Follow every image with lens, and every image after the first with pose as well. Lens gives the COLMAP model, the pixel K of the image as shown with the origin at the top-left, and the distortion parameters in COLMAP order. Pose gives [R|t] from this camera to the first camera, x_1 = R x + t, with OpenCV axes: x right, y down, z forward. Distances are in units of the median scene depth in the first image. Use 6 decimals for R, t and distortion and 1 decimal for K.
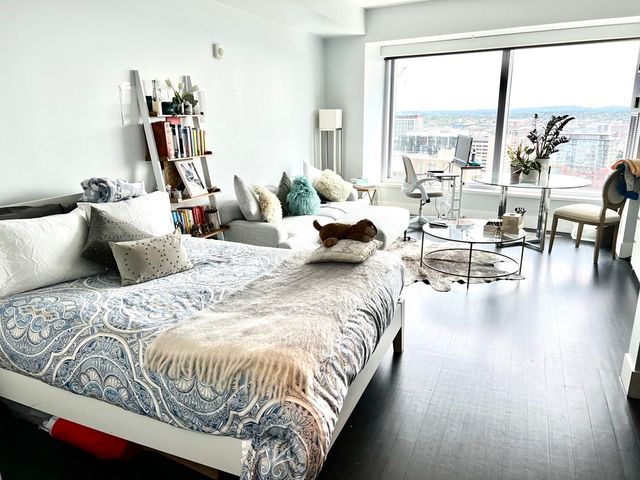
lens RADIAL K [[478.7, 0, 321.1], [0, 478.7, 239.0], [0, 0, 1]] dist [0.035623, 0.001232]
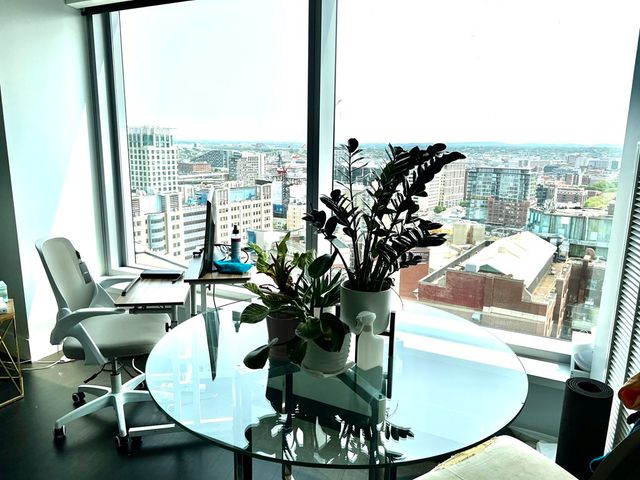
lens RADIAL K [[478.7, 0, 322.3], [0, 478.7, 244.1], [0, 0, 1]] dist [0.035623, 0.001232]
pose [[0.991974, -0.001846, 0.126425, 0.396690], [0.007943, 0.998828, -0.047739, -0.180972], [-0.126188, 0.048361, 0.990827, 0.714472]]
